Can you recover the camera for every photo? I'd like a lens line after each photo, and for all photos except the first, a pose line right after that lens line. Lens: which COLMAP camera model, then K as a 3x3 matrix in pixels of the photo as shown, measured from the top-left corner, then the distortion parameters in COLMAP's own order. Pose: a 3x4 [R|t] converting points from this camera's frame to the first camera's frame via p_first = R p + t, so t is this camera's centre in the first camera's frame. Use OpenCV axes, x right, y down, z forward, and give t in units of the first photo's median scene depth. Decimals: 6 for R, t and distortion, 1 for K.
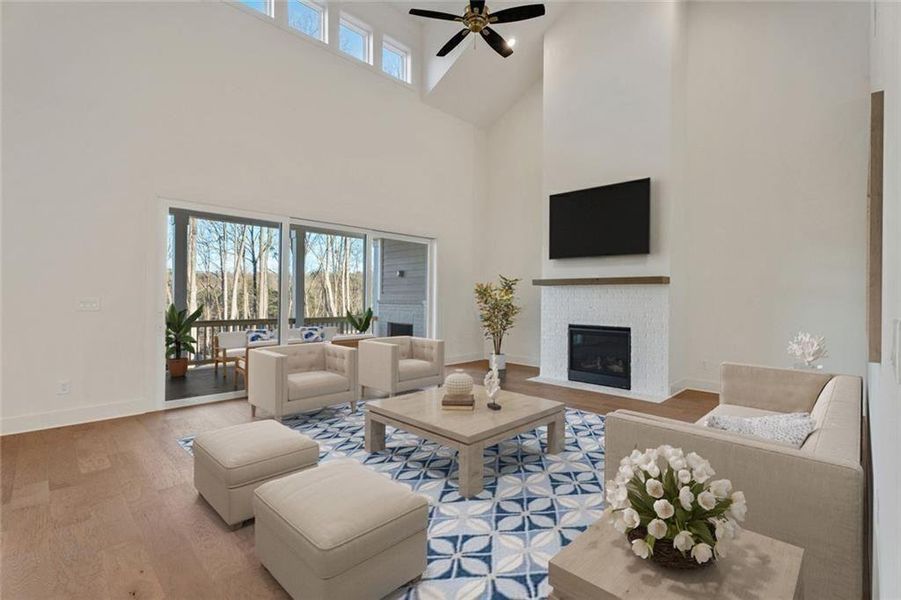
lens RADIAL K [[409.7, 0, 451.0], [0, 409.7, 297.0], [0, 0, 1]] dist [-0.000496, -0.002090]
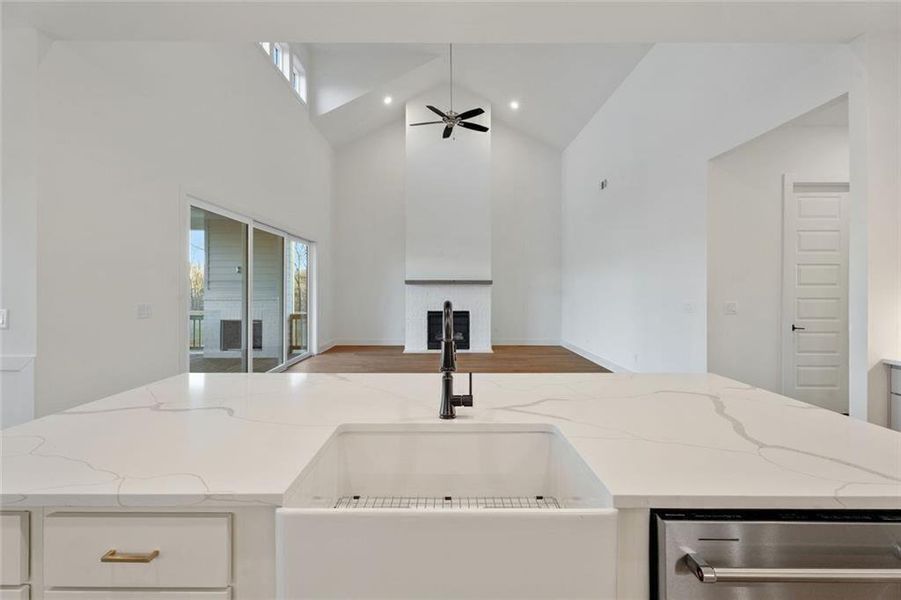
lens RADIAL K [[409.7, 0, 453.5], [0, 409.7, 287.5], [0, 0, 1]] dist [-0.000496, -0.002090]
pose [[0.693022, -0.005973, 0.720892, -0.678203], [0.004701, 0.999982, 0.003767, -0.021639], [-0.720901, 0.000778, 0.693037, -0.067976]]
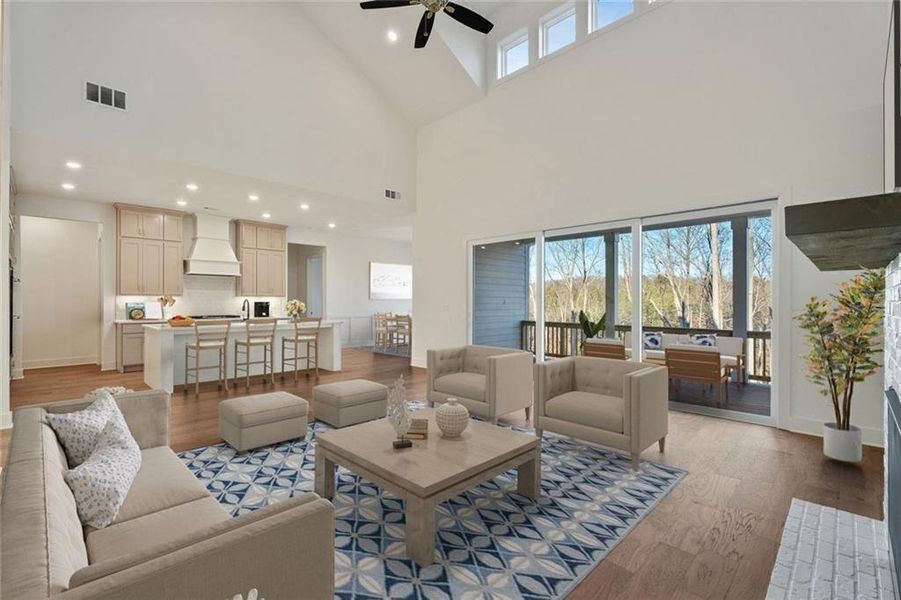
lens RADIAL K [[409.7, 0, 453.6], [0, 409.7, 301.5], [0, 0, 1]] dist [-0.000496, -0.002090]
pose [[0.001623, -0.007914, -0.999967, 0.605843], [-0.000313, 0.999969, -0.007914, 0.001923], [0.999999, 0.000326, 0.001621, 0.650977]]
